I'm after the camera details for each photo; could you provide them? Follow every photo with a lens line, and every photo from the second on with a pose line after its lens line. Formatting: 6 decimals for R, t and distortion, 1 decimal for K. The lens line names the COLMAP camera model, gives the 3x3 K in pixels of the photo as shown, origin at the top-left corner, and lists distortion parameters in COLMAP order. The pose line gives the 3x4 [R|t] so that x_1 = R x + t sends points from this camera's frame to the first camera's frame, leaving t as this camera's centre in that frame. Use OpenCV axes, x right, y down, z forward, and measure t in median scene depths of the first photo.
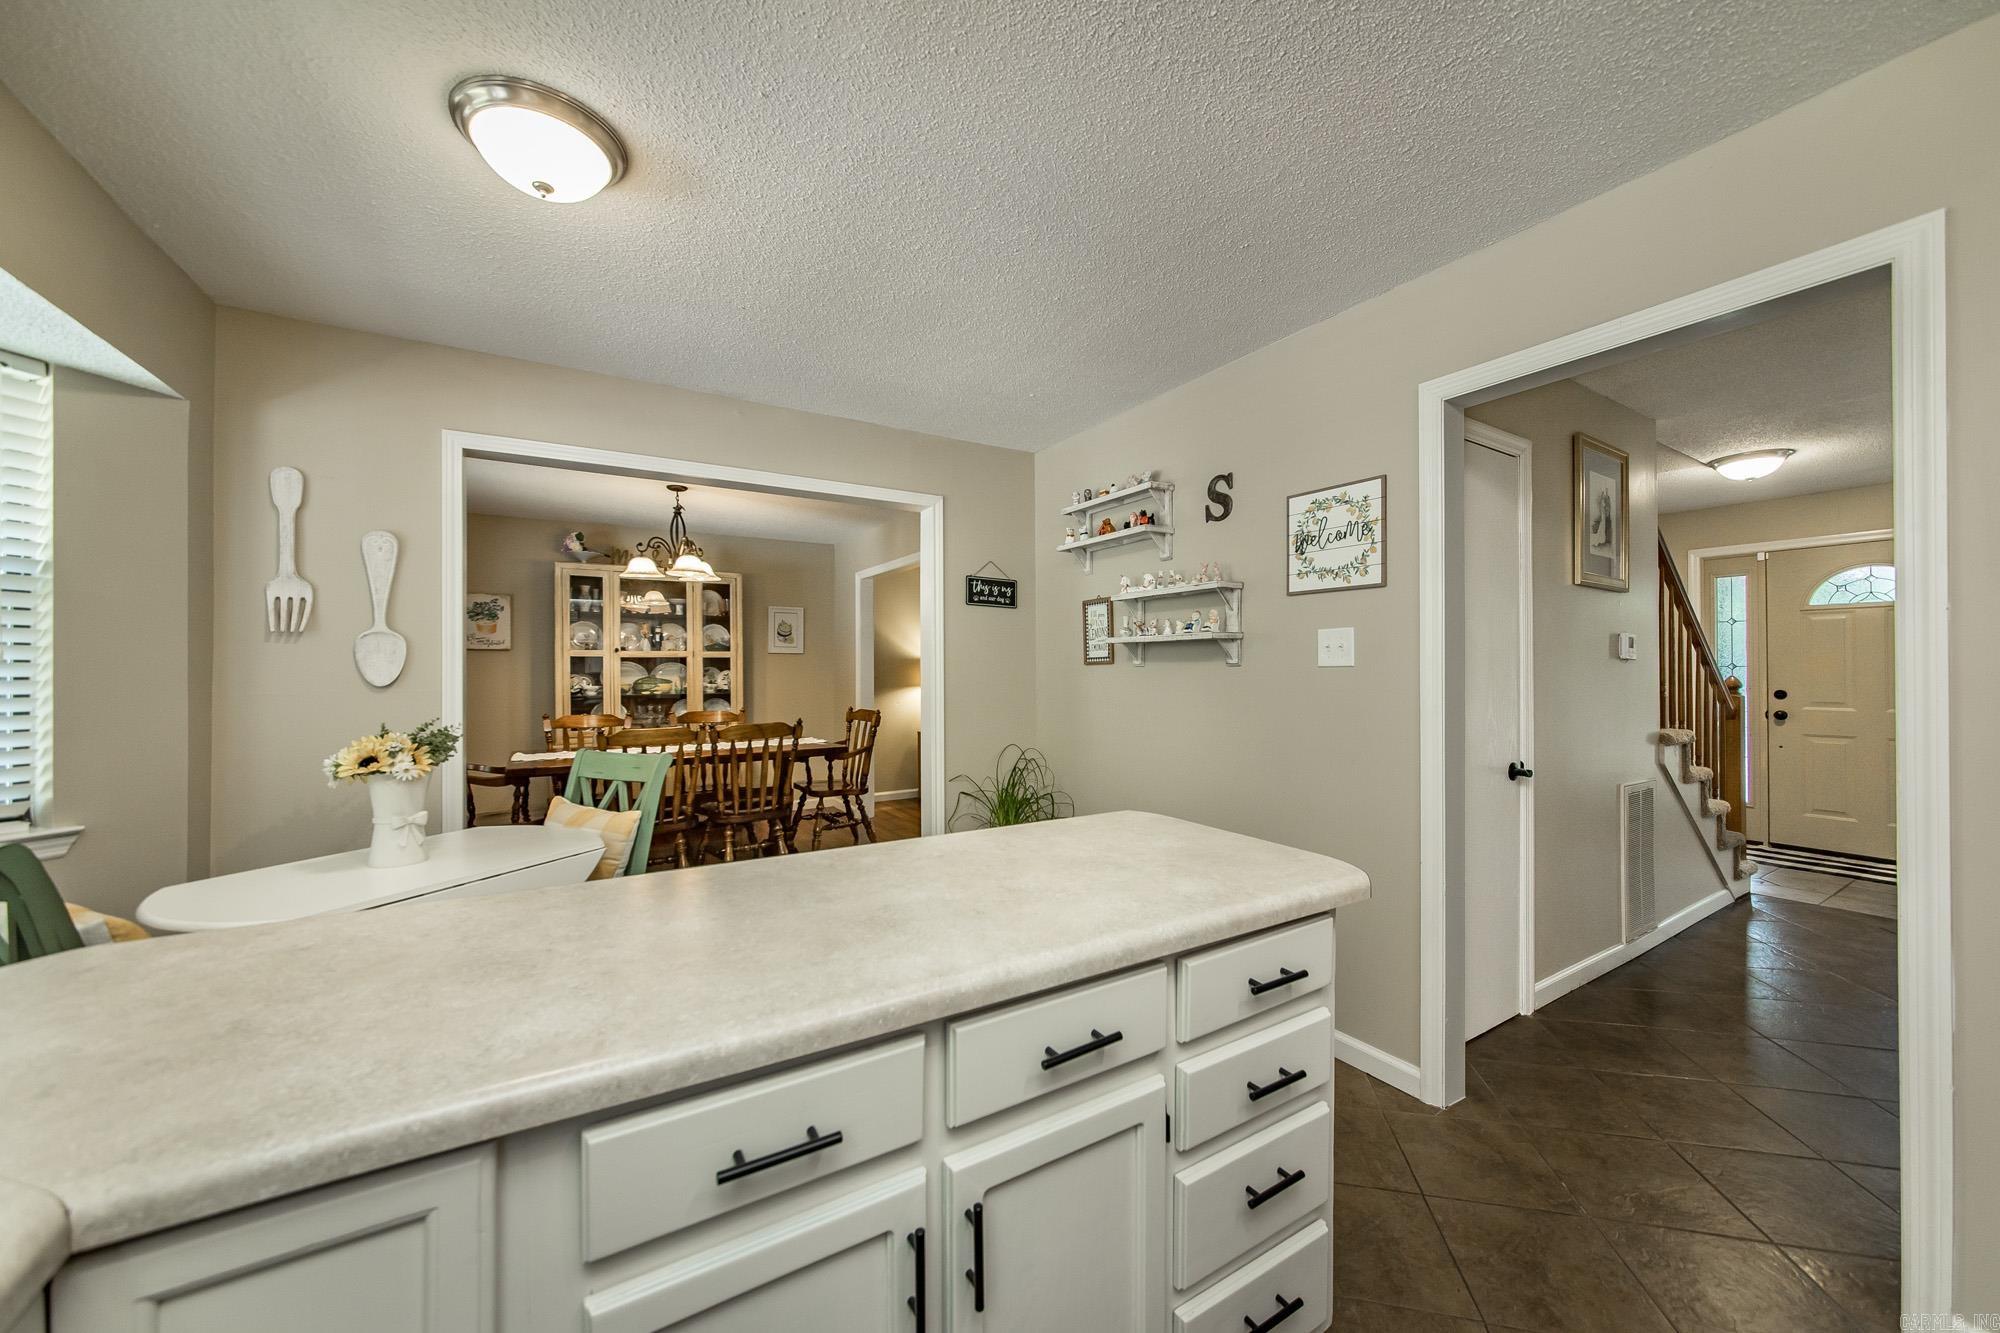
lens RADIAL K [[723.5, 0, 996.6], [0, 723.5, 669.7], [0, 0, 1]] dist [-0.000362, 0.000102]
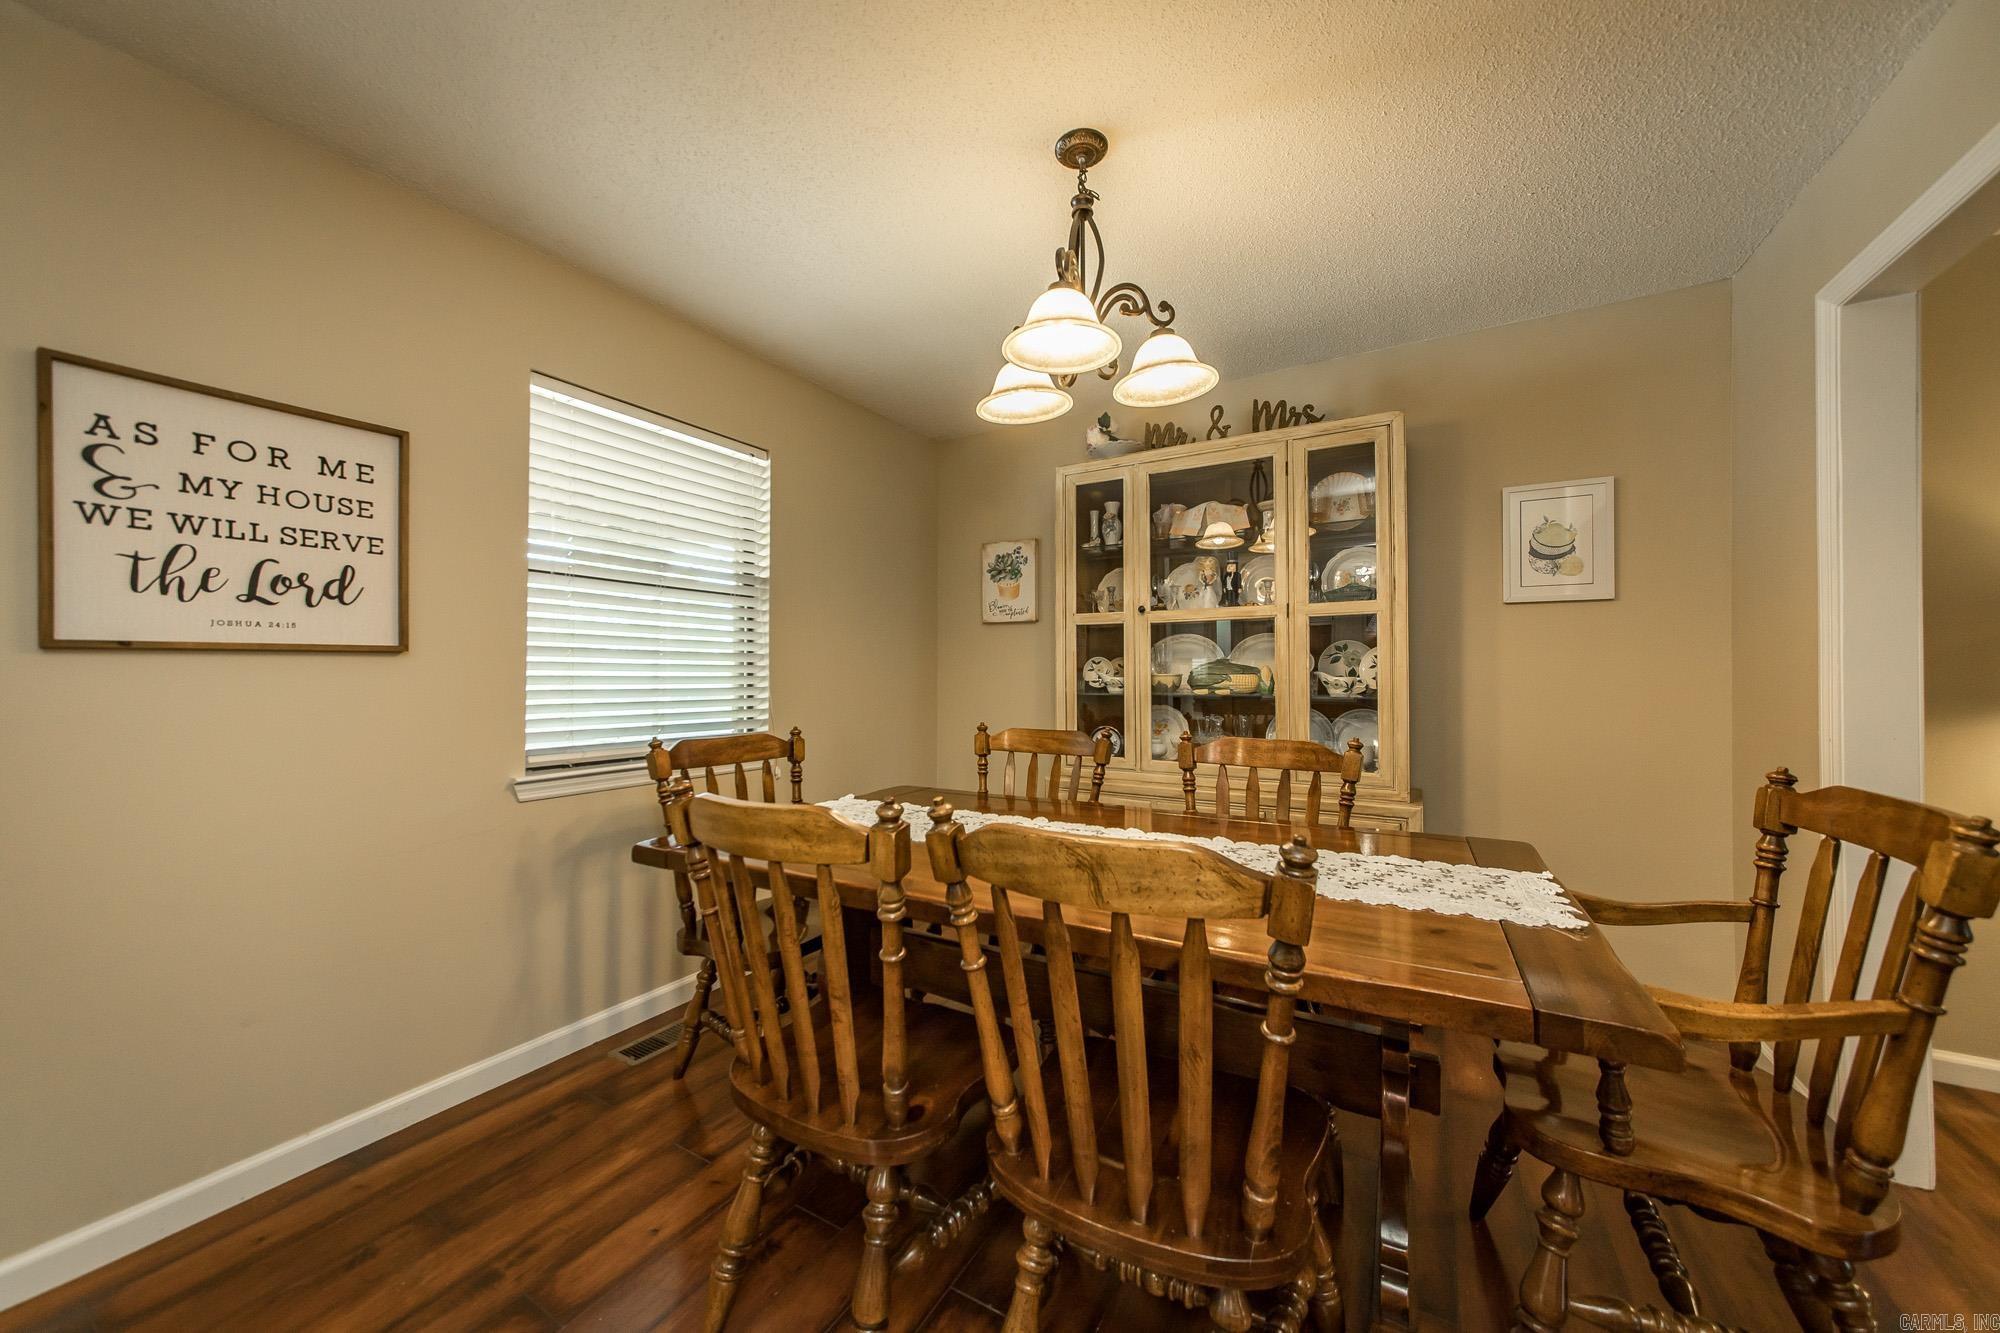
lens RADIAL K [[705.6, 0, 1000.0], [0, 705.6, 666.5], [0, 0, 1]] dist [0.000607, 0.000049]
pose [[0.468868, -0.005838, -0.883249, -0.118287], [-0.000735, 0.999975, -0.007000, 0.018414], [0.883268, 0.003931, 0.468852, 0.674335]]
